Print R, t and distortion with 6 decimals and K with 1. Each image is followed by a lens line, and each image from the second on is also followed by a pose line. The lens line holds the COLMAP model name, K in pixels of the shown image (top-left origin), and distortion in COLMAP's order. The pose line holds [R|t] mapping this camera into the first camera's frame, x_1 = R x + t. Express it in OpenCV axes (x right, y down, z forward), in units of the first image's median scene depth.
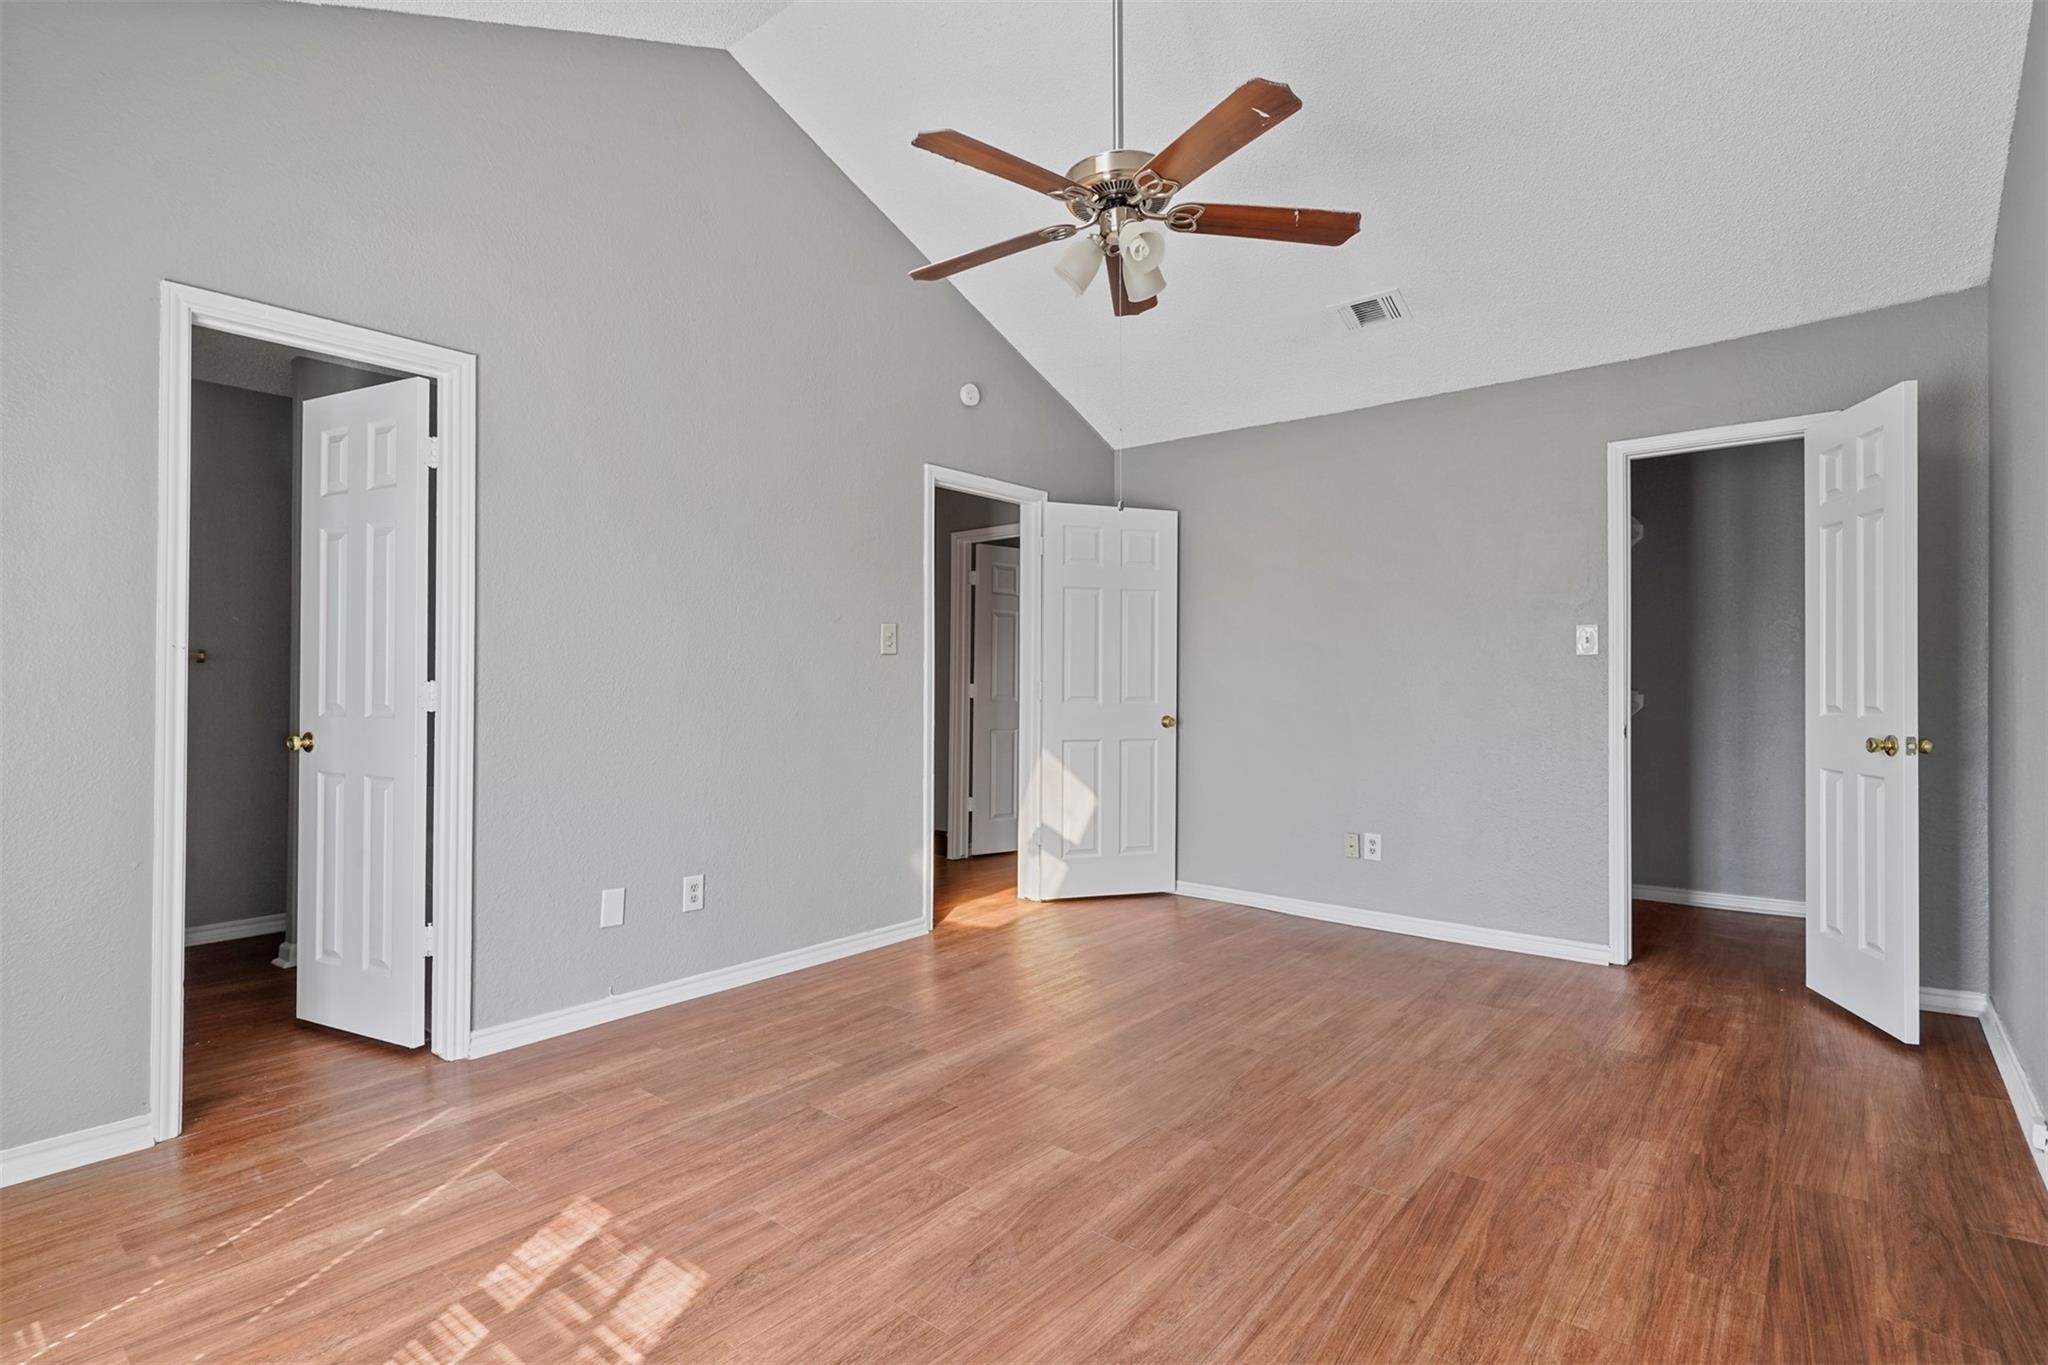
lens RADIAL K [[998.0, 0, 1024.3], [0, 998.0, 679.2], [0, 0, 1]] dist [-0.001548, 0.000405]
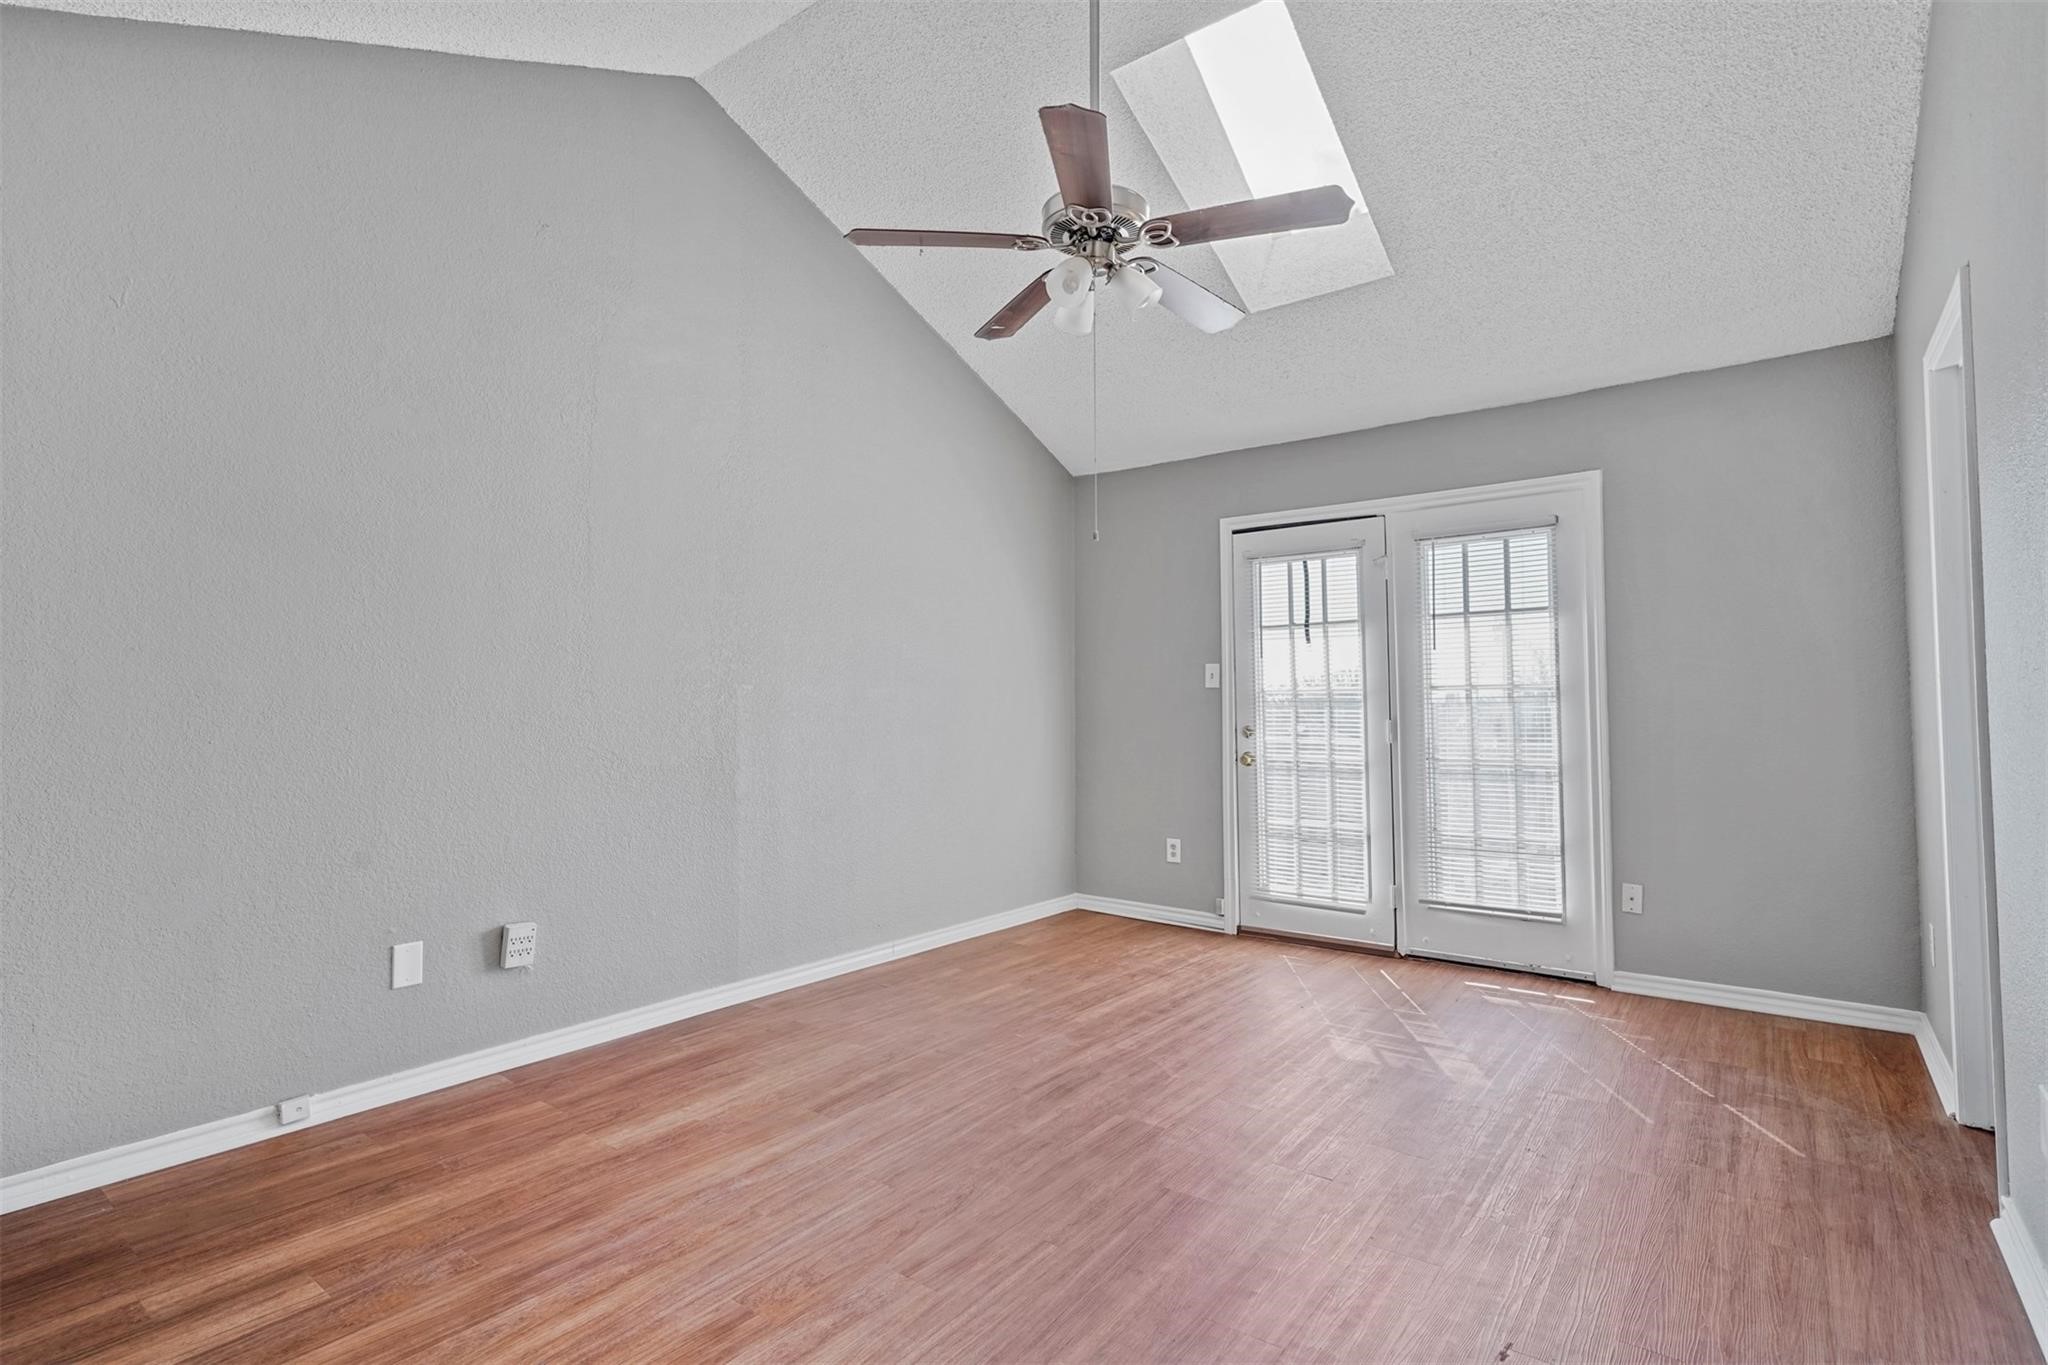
lens RADIAL K [[998.0, 0, 1020.6], [0, 998.0, 678.7], [0, 0, 1]] dist [-0.001548, 0.000405]
pose [[-0.999508, 0.003150, -0.031212, 0.212940], [0.004250, 0.999369, -0.035251, 0.005916], [0.031081, -0.035366, -0.998891, 2.083270]]
